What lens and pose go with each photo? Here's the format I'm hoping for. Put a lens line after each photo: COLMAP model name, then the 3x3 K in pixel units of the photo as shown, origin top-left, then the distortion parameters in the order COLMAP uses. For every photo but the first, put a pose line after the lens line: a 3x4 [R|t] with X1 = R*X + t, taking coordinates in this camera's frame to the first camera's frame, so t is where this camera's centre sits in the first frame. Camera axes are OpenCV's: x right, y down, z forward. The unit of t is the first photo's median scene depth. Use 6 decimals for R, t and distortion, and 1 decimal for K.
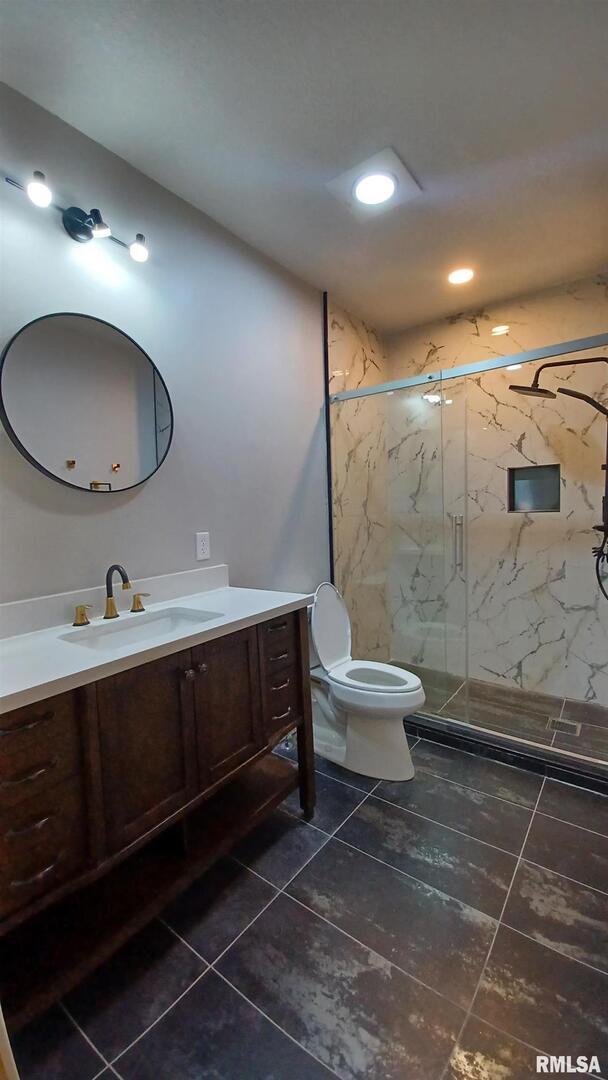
lens RADIAL K [[424.8, 0, 300.7], [0, 424.8, 526.9], [0, 0, 1]] dist [-0.004434, -0.003520]
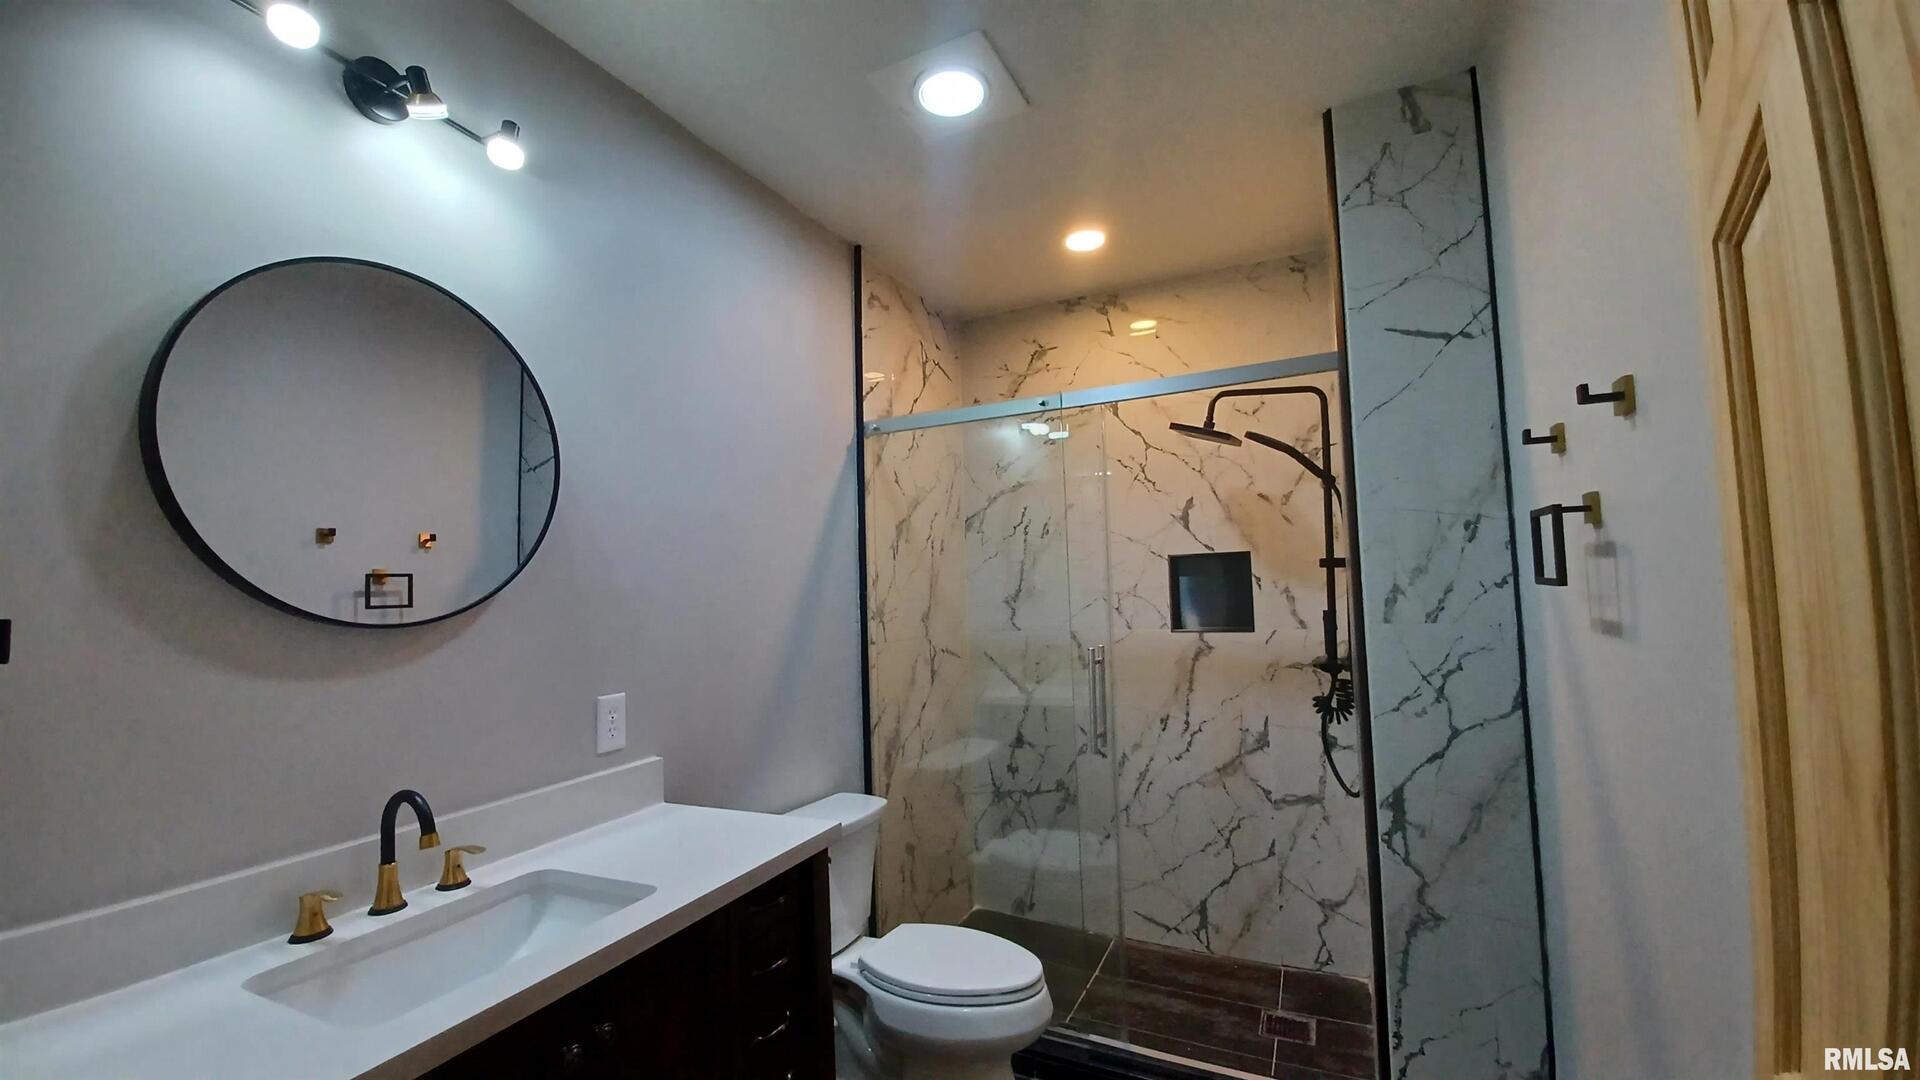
lens RADIAL K [[752.9, 0, 937.9], [0, 752.9, 533.0], [0, 0, 1]] dist [-0.003397, -0.003761]
pose [[0.982561, 0.015547, 0.185292, -0.017187], [0.007650, 0.992275, -0.123825, -0.044241], [-0.185786, 0.123083, 0.974851, 0.043075]]
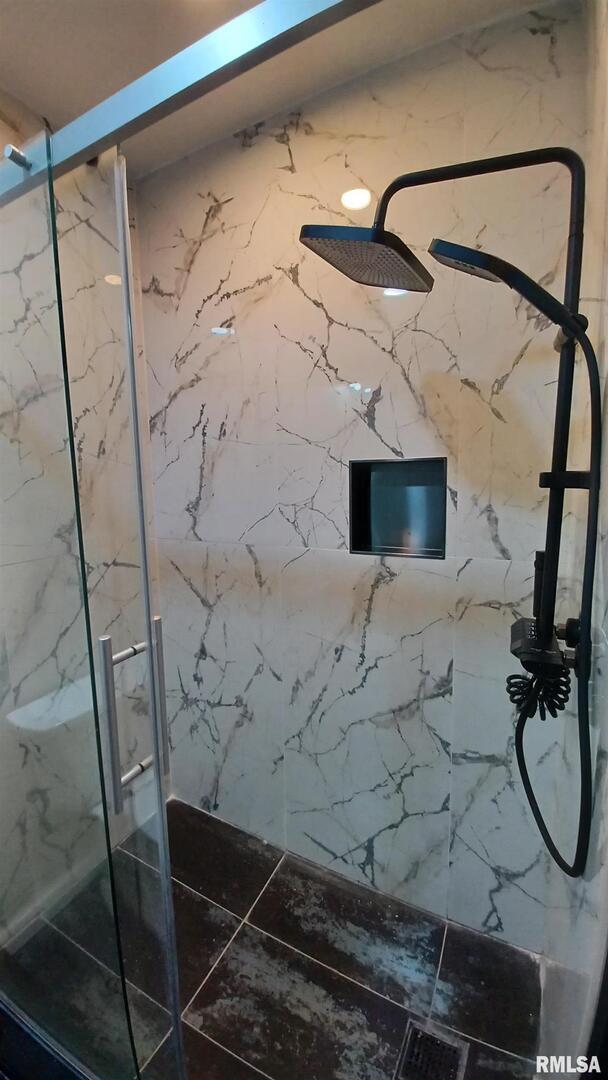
lens RADIAL K [[424.8, 0, 307.0], [0, 424.8, 521.8], [0, 0, 1]] dist [-0.004434, -0.003520]
pose [[0.983315, -0.008944, 0.181689, 0.362401], [-0.001402, 0.998388, 0.056733, -0.100208], [-0.181904, -0.056041, 0.981718, 0.546847]]
